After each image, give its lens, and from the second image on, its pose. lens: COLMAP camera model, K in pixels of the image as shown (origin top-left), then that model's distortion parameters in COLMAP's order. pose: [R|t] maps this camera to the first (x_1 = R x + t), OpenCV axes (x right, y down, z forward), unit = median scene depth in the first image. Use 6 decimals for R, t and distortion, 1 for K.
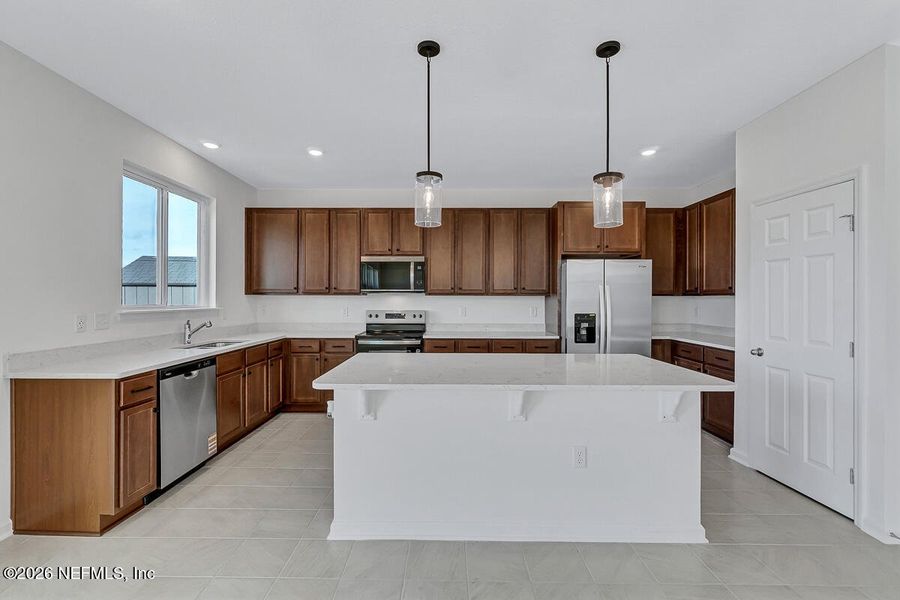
lens RADIAL K [[390.7, 0, 443.2], [0, 390.7, 299.0], [0, 0, 1]] dist [-0.001544, 0.000131]
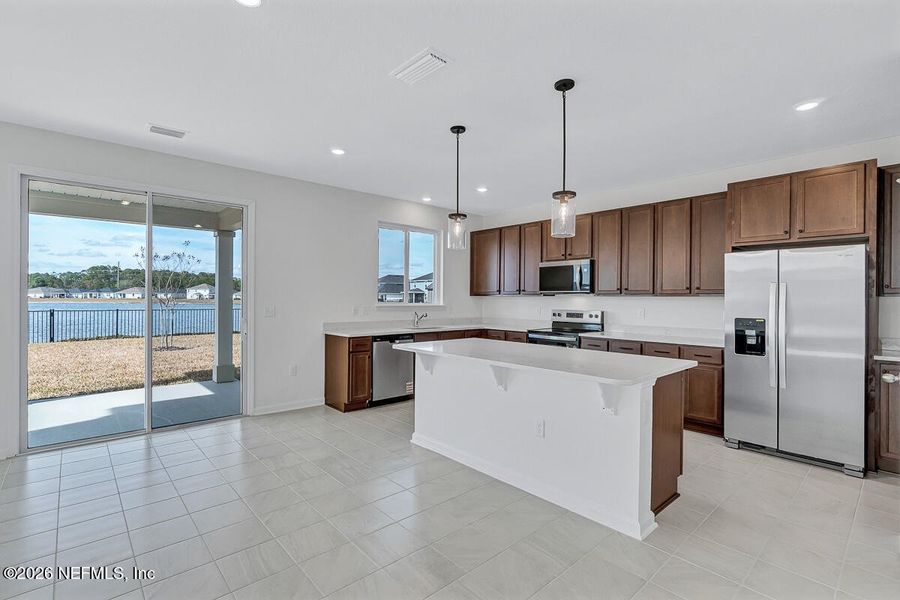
lens RADIAL K [[422.7, 0, 443.8], [0, 422.7, 296.2], [0, 0, 1]] dist [0.004652, 0.000422]
pose [[0.671325, -0.001719, -0.741161, 0.568964], [-0.006549, 0.999945, -0.008252, 0.002740], [0.741134, 0.010394, 0.671276, -0.058414]]
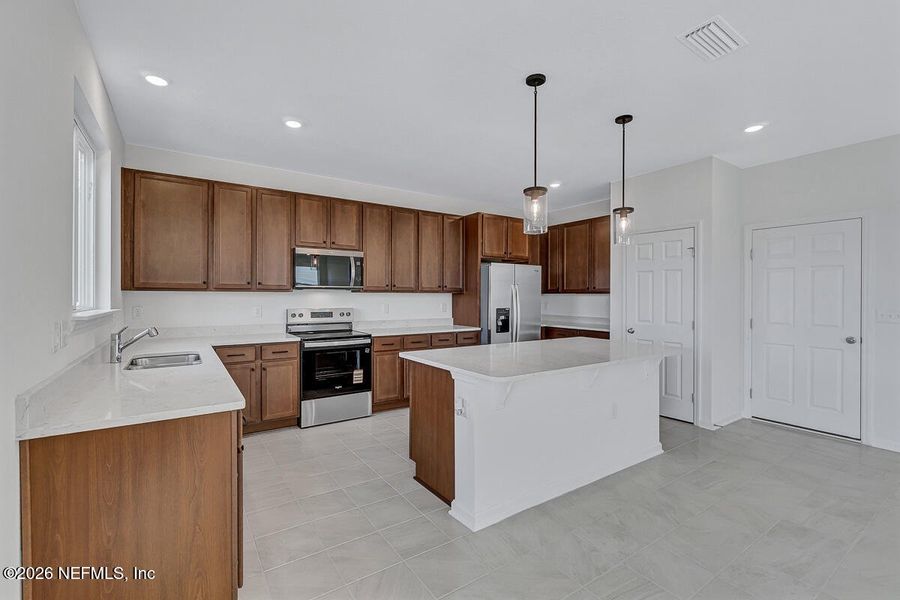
lens RADIAL K [[390.7, 0, 442.7], [0, 390.7, 296.2], [0, 0, 1]] dist [-0.001544, 0.000131]
pose [[0.828798, -0.000991, 0.559546, -0.454712], [-0.000148, 0.999998, 0.001990, -0.002083], [-0.559547, -0.001732, 0.828797, 0.096419]]
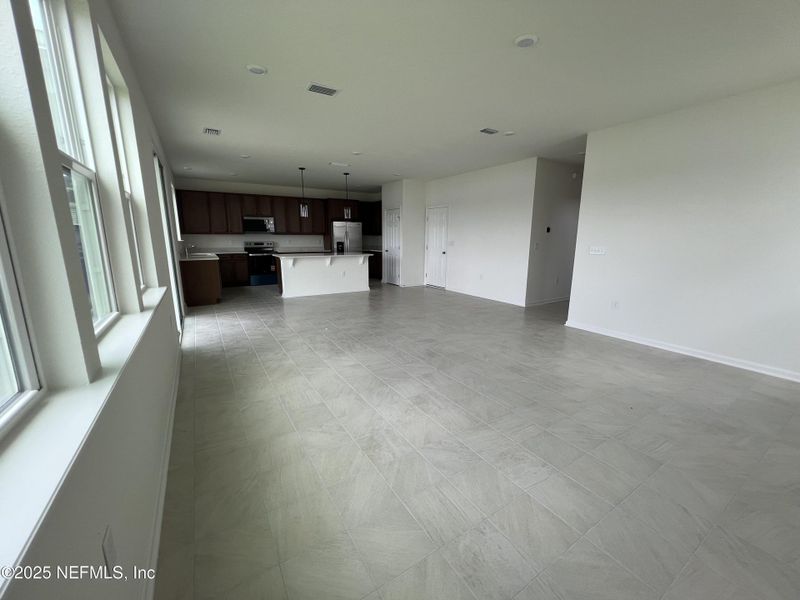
lens RADIAL K [[321.4, 0, 401.8], [0, 321.4, 299.3], [0, 0, 1]] dist [0.009154, 0.000290]
pose [[0.842786, -0.103203, 0.528263, -0.500091], [-0.001661, 0.980943, 0.194289, -0.006202], [-0.538247, -0.164621, 0.826553, -1.154234]]
